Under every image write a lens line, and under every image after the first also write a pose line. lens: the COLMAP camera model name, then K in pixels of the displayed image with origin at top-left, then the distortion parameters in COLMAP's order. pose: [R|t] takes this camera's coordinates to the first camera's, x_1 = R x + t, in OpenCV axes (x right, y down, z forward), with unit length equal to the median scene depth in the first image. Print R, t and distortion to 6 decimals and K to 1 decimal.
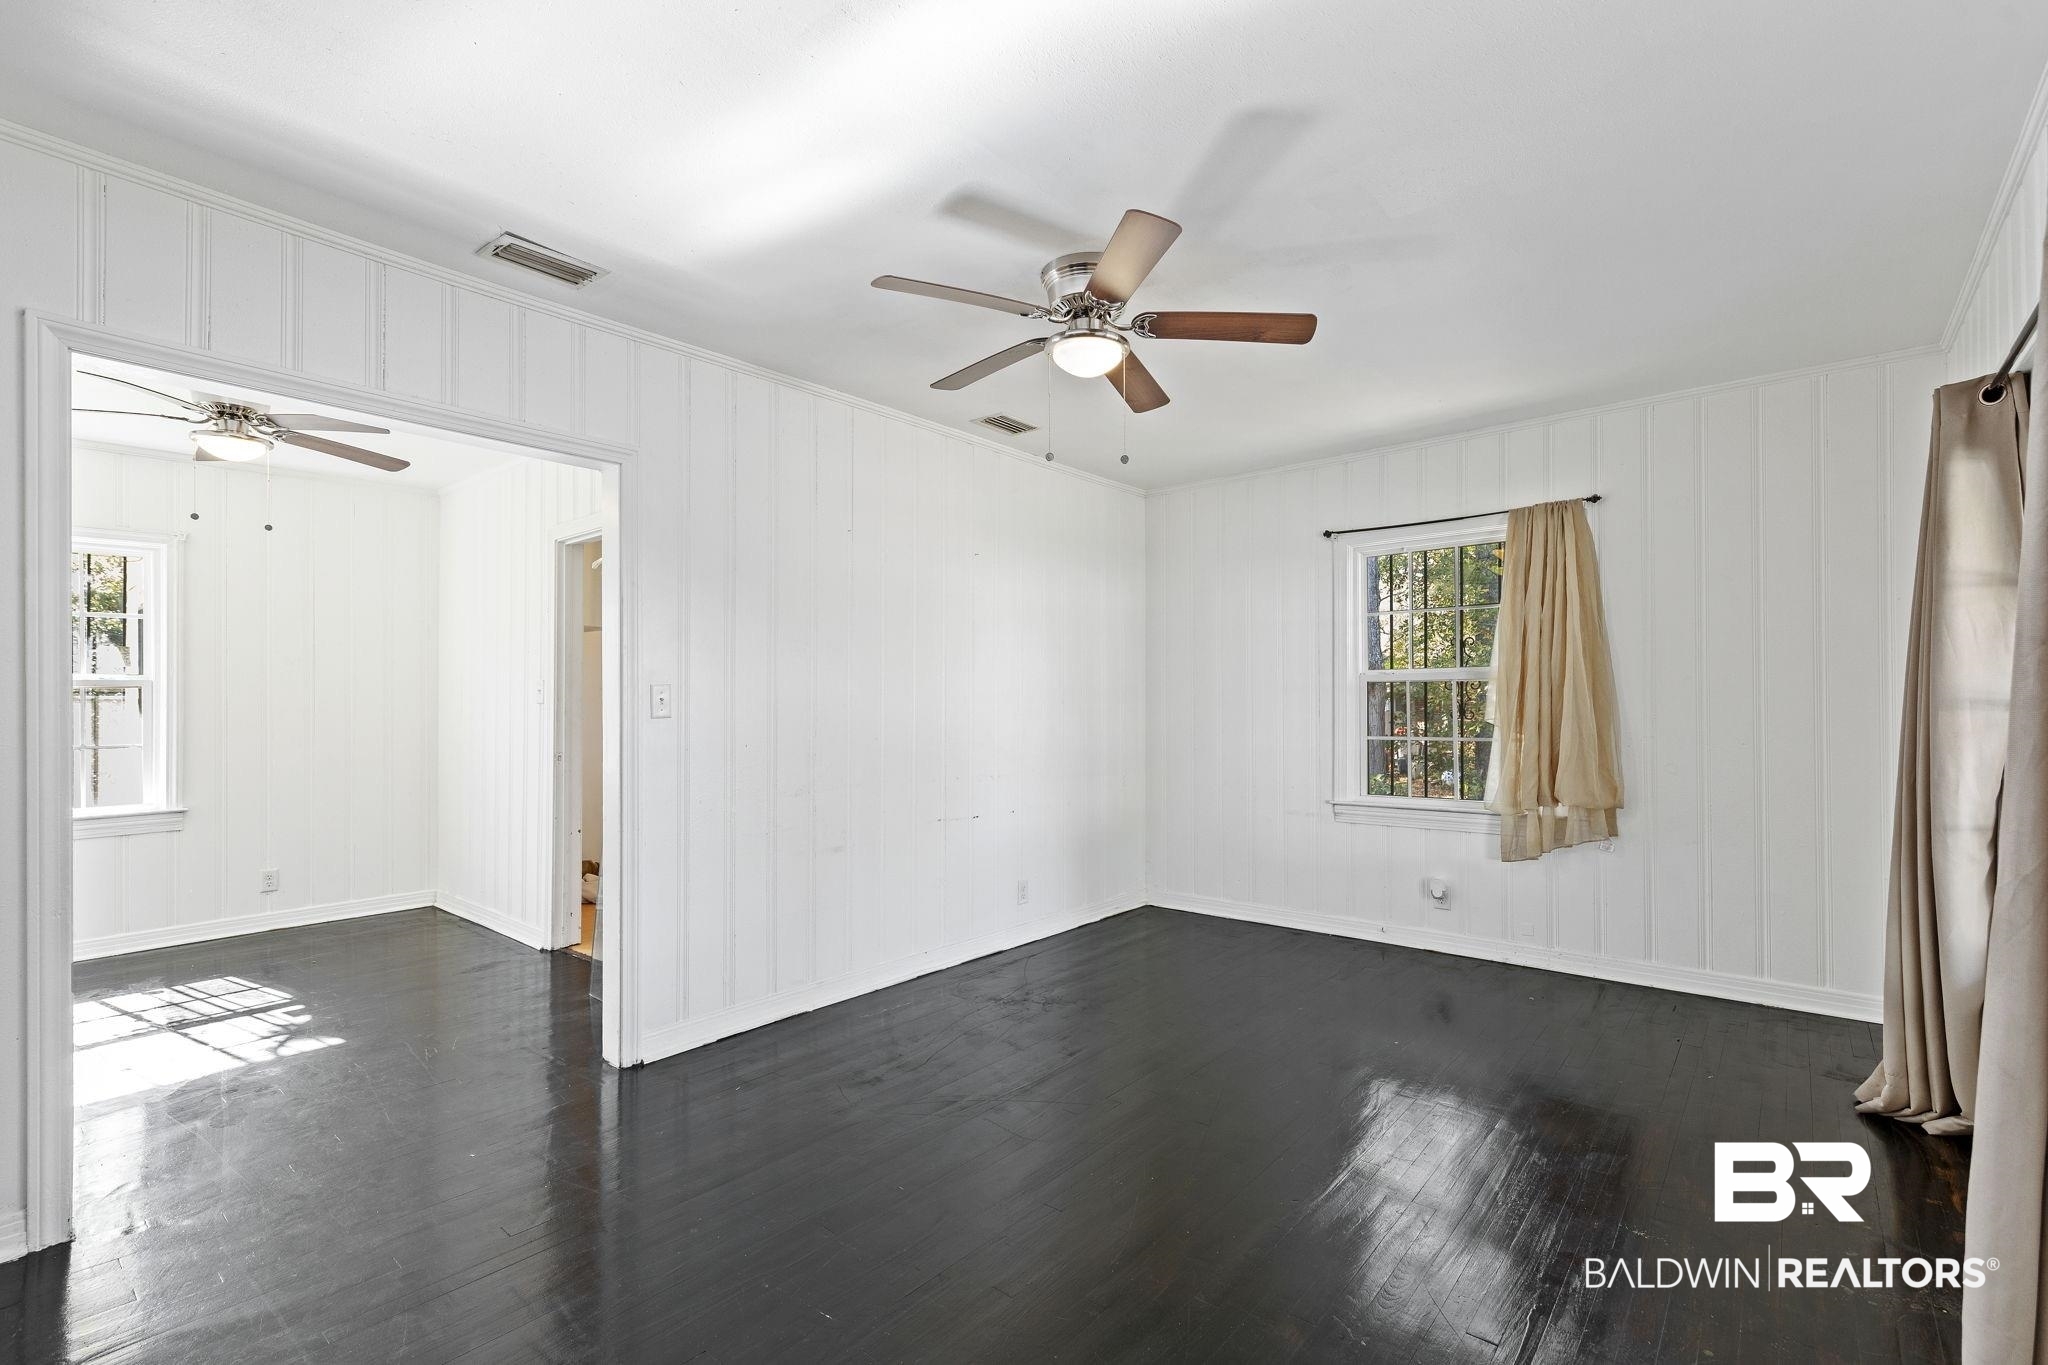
lens RADIAL K [[913.0, 0, 1023.9], [0, 913.0, 701.8], [0, 0, 1]] dist [0.000074, -0.000029]
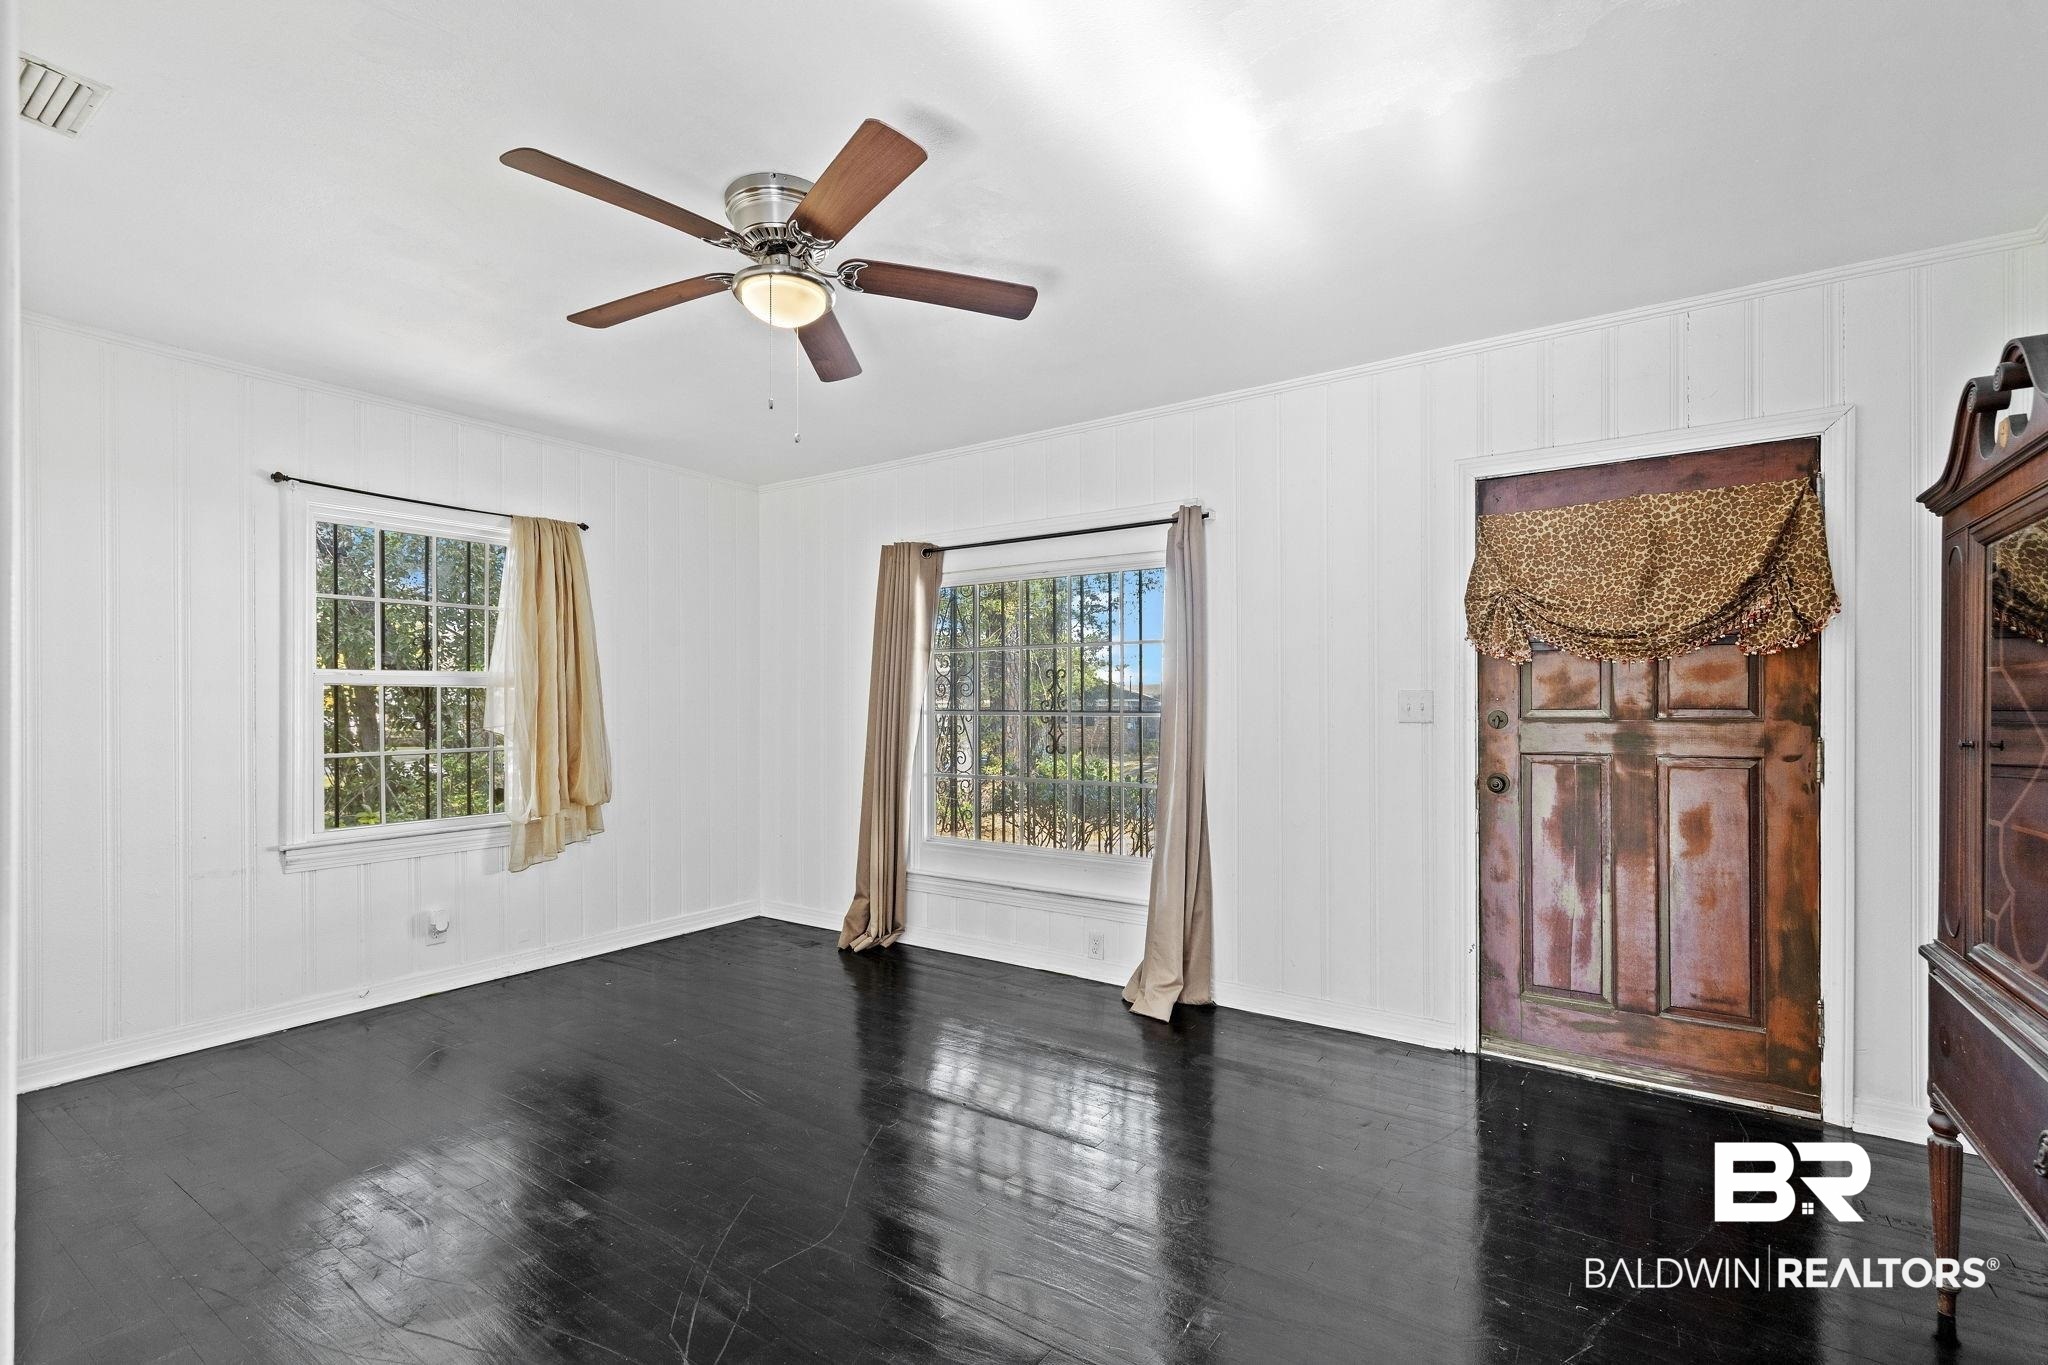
lens RADIAL K [[913.0, 0, 1023.9], [0, 913.0, 701.8], [0, 0, 1]] dist [0.000074, -0.000029]
pose [[-0.115023, 0.013087, 0.993277, -0.503298], [0.009465, 0.999882, -0.012078, 0.009168], [-0.993318, 0.008012, -0.115134, 0.556624]]
